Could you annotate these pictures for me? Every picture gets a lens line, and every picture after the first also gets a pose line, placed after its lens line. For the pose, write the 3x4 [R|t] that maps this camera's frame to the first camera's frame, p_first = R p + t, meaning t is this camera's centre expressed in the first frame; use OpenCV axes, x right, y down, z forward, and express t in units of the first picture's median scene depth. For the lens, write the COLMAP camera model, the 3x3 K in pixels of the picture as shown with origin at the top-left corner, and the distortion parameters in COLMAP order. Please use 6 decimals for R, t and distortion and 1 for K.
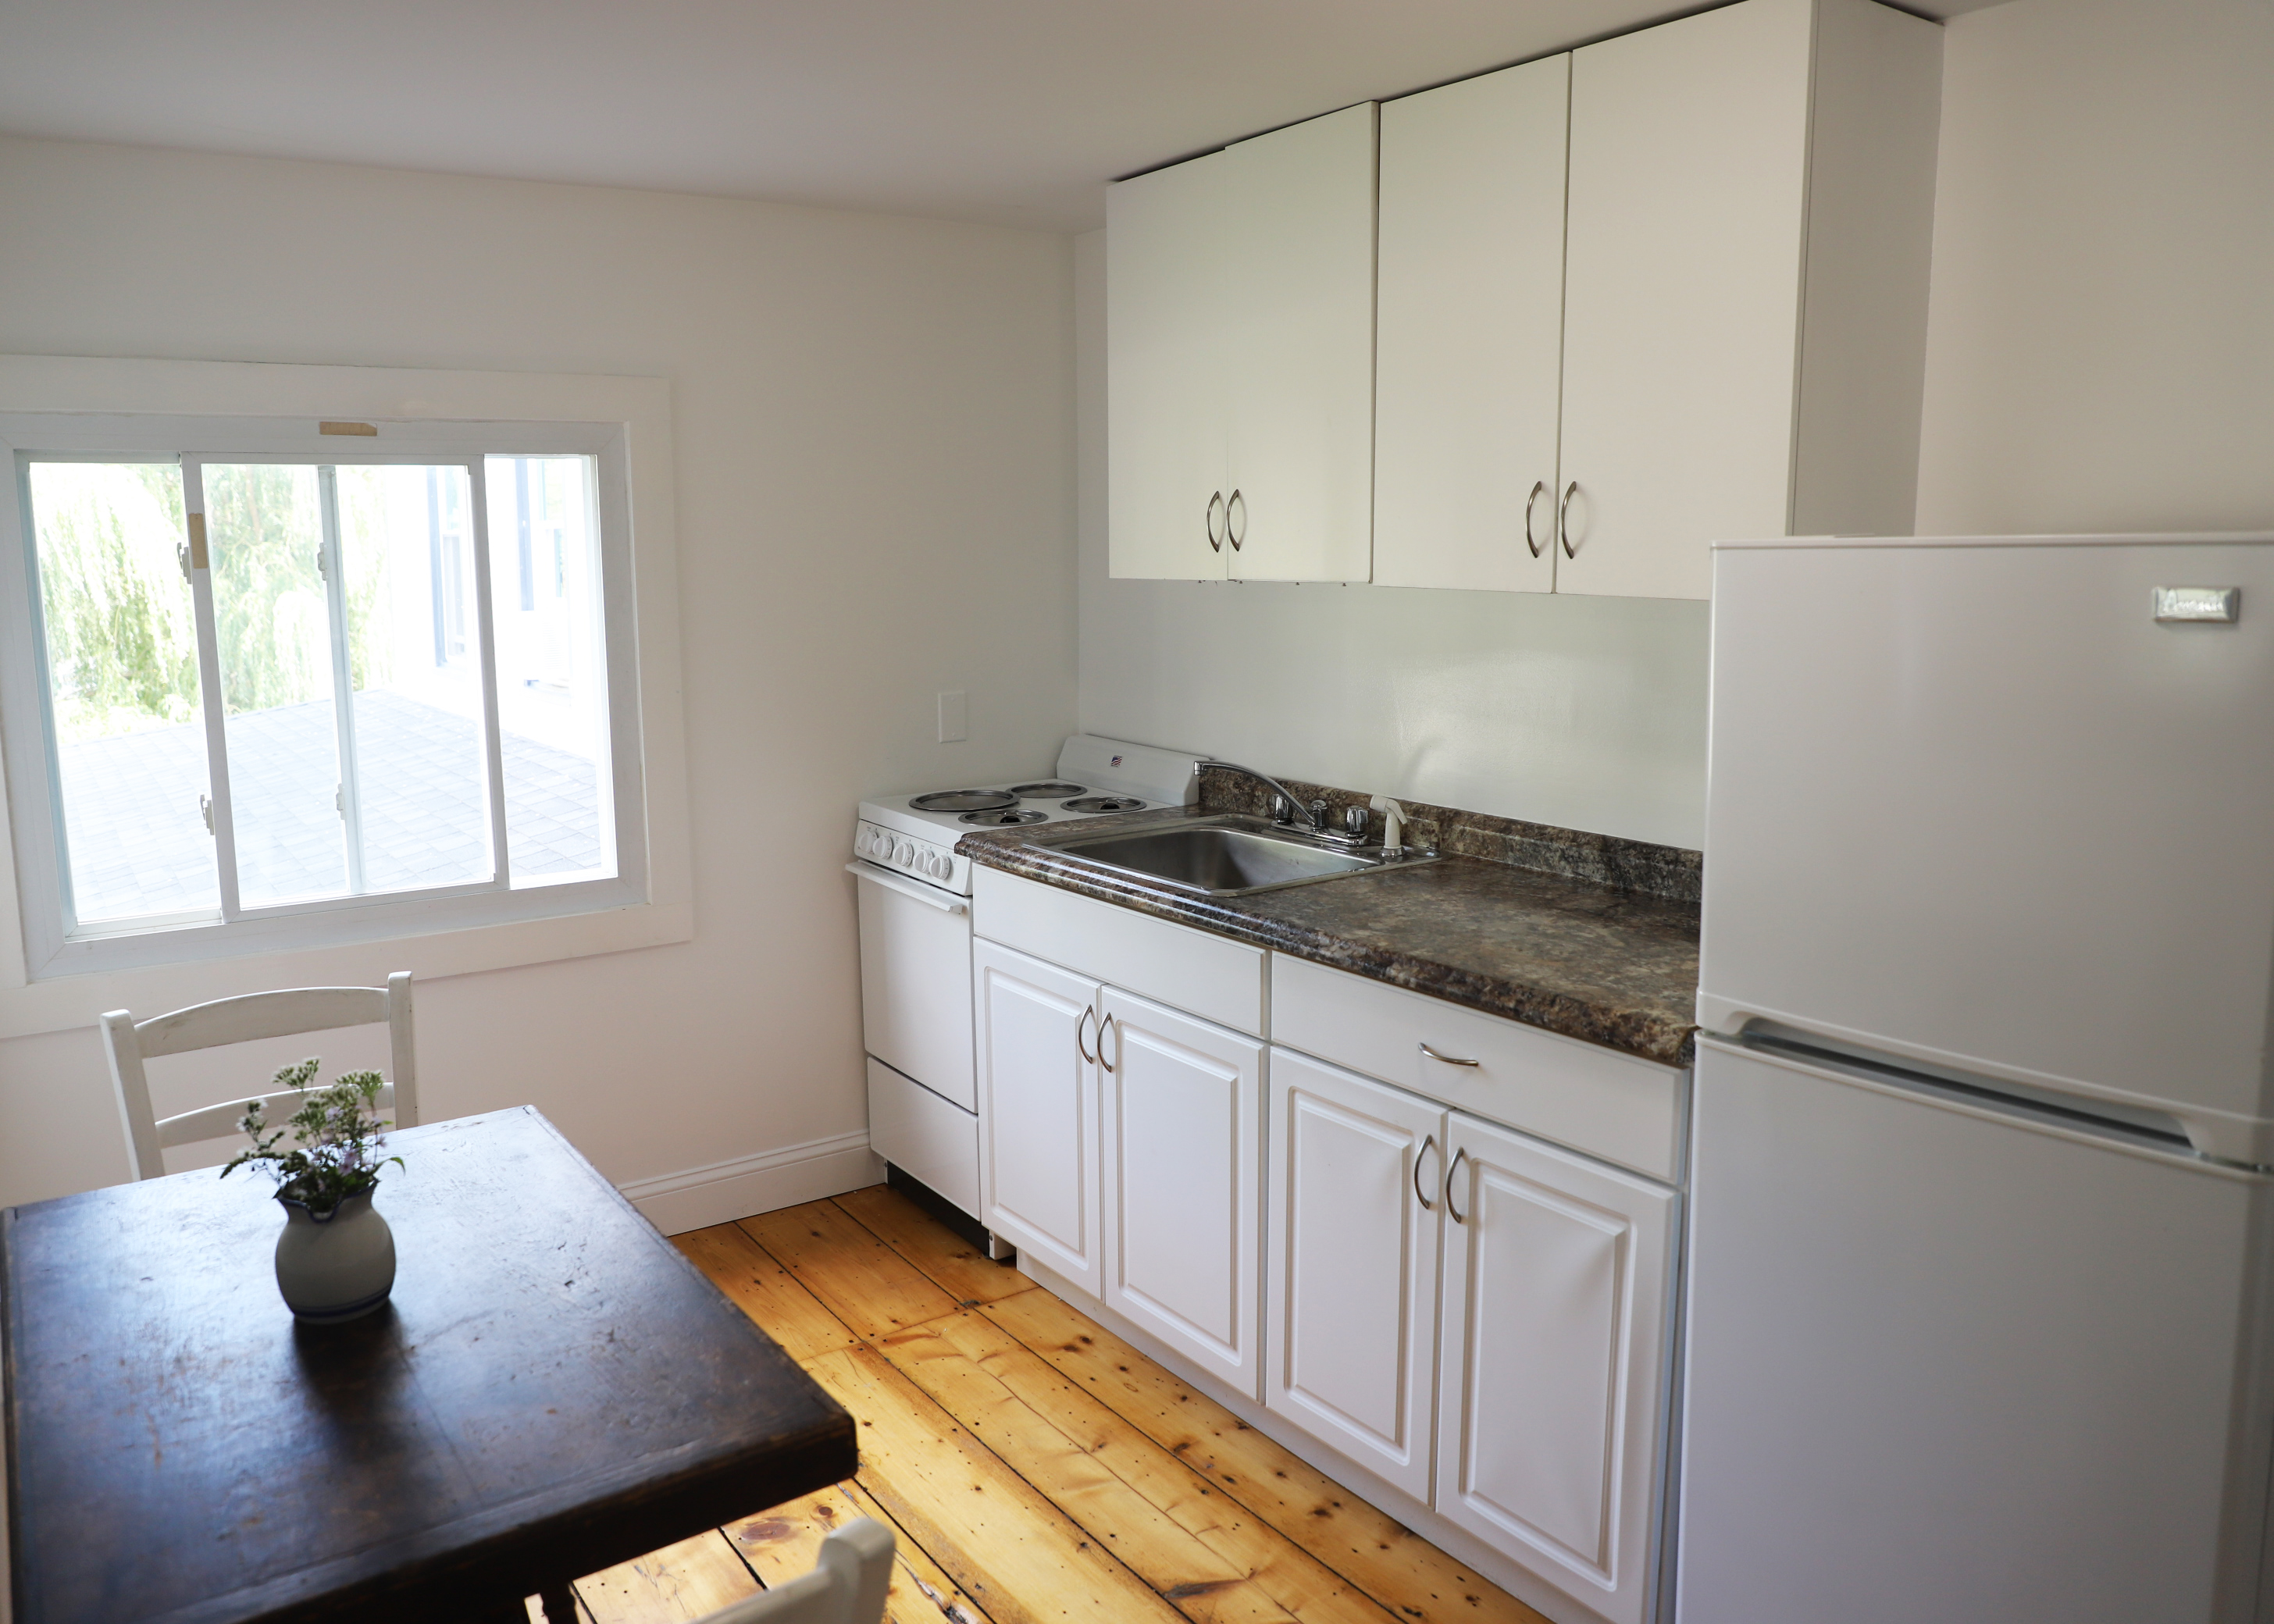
lens RADIAL K [[1714.2, 0, 1135.1], [0, 1714.2, 810.4], [0, 0, 1]] dist [-0.042300, 0.018321]
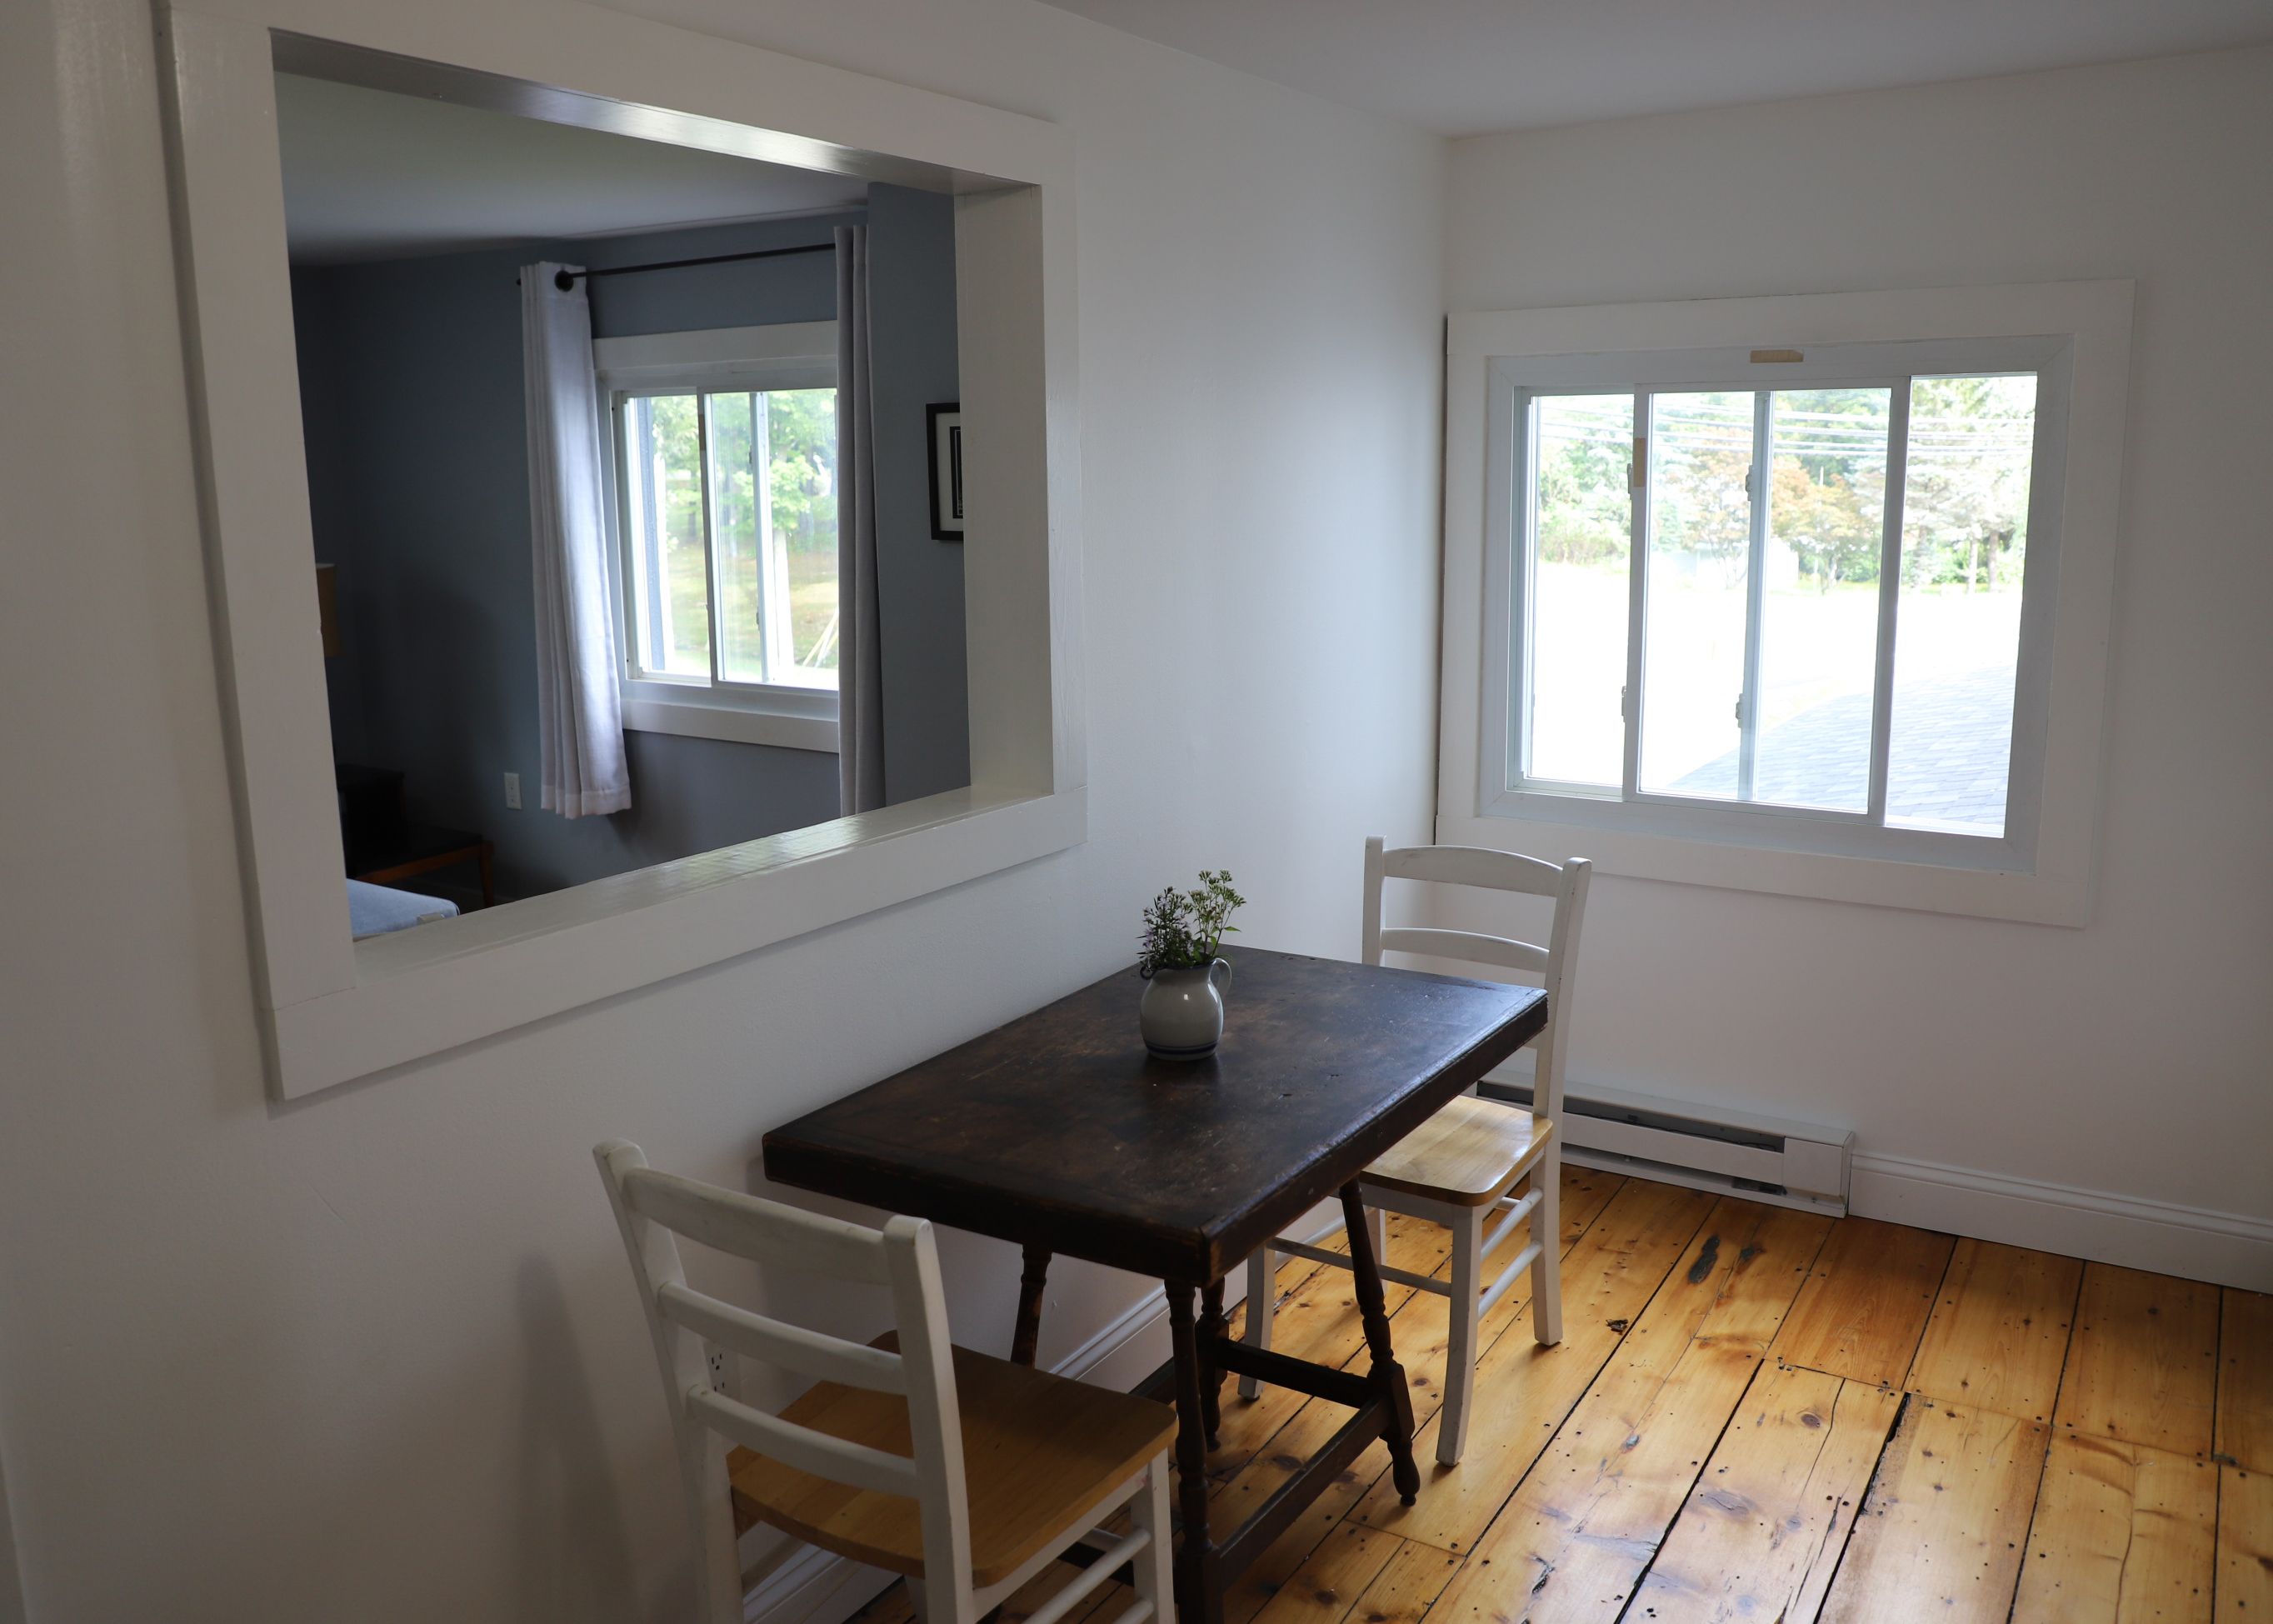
lens RADIAL K [[1713.6, 0, 1129.6], [0, 1713.6, 802.3], [0, 0, 1]] dist [-0.042300, 0.018321]
pose [[0.402461, 0.174929, -0.898568, 0.355034], [-0.148768, 0.981023, 0.124349, -0.025578], [0.903268, 0.083632, 0.420847, 0.216773]]
